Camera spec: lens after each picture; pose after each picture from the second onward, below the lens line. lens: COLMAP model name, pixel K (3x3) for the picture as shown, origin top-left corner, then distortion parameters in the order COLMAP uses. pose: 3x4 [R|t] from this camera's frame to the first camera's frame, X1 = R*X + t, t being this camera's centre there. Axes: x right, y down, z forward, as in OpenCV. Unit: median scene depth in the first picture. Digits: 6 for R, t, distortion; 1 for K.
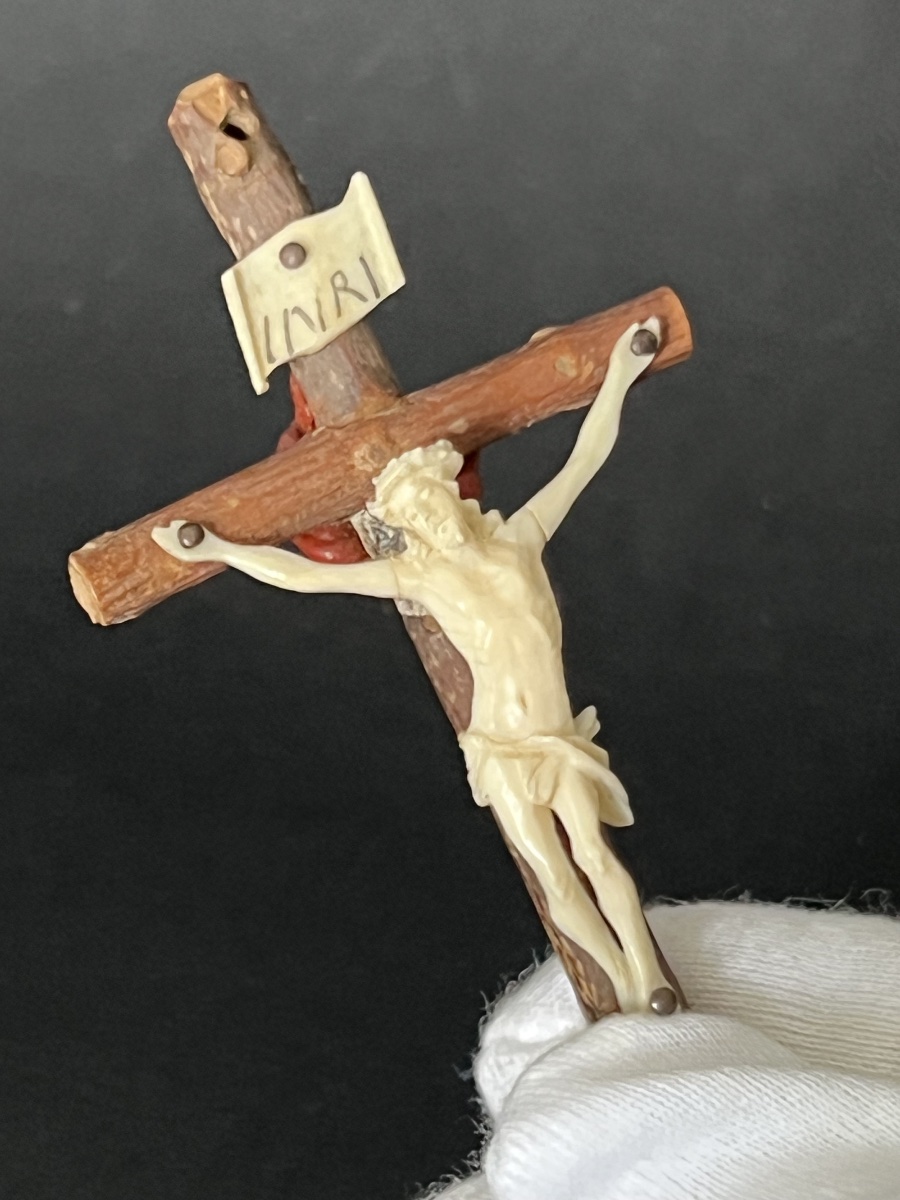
lens RADIAL K [[4130.3, 0, 450.0], [0, 4130.3, 600.0], [0, 0, 1]] dist [0.174682, 0.479823]
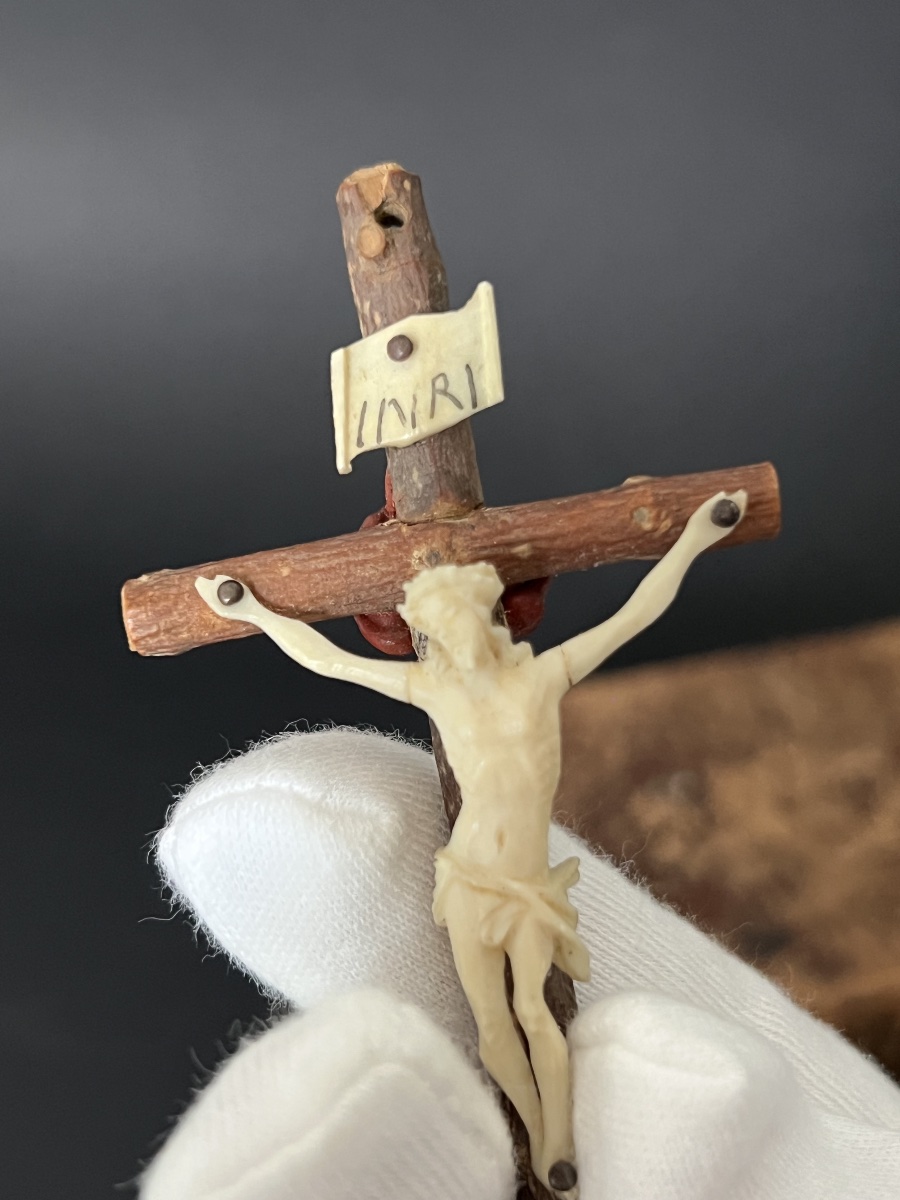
lens RADIAL K [[1845.3, 0, 450.0], [0, 1845.3, 600.0], [0, 0, 1]] dist [0.210740, -1.035869]
pose [[0.942633, 0.247512, -0.224009, 0.089864], [-0.238588, 0.968841, 0.066509, -0.056485], [0.233491, -0.009248, 0.972315, 0.560570]]
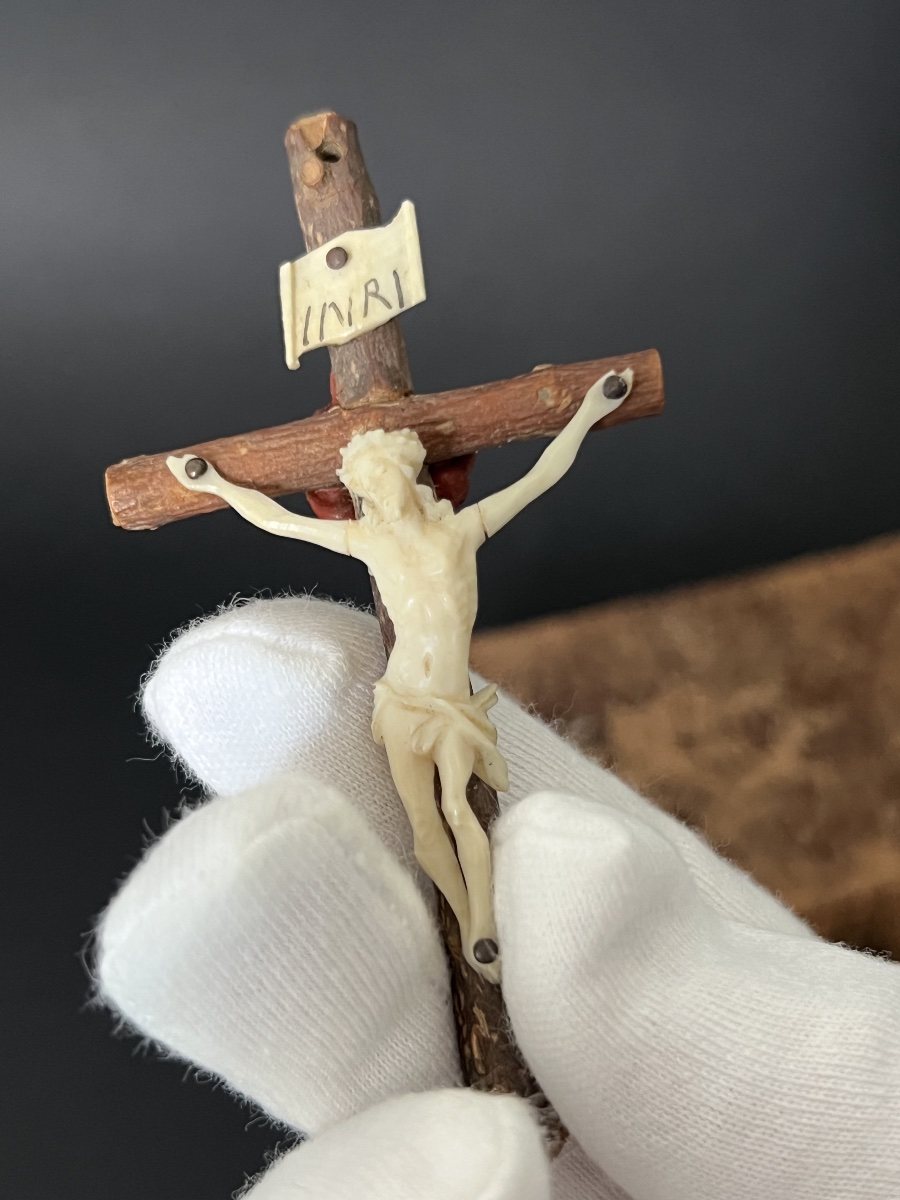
lens RADIAL K [[1845.3, 0, 450.0], [0, 1845.3, 600.0], [0, 0, 1]] dist [0.210740, -1.035869]
pose [[0.940547, 0.210365, -0.266679, 0.155364], [-0.215464, 0.976457, 0.010346, 0.000186], [0.262577, 0.047728, 0.963730, 0.496776]]
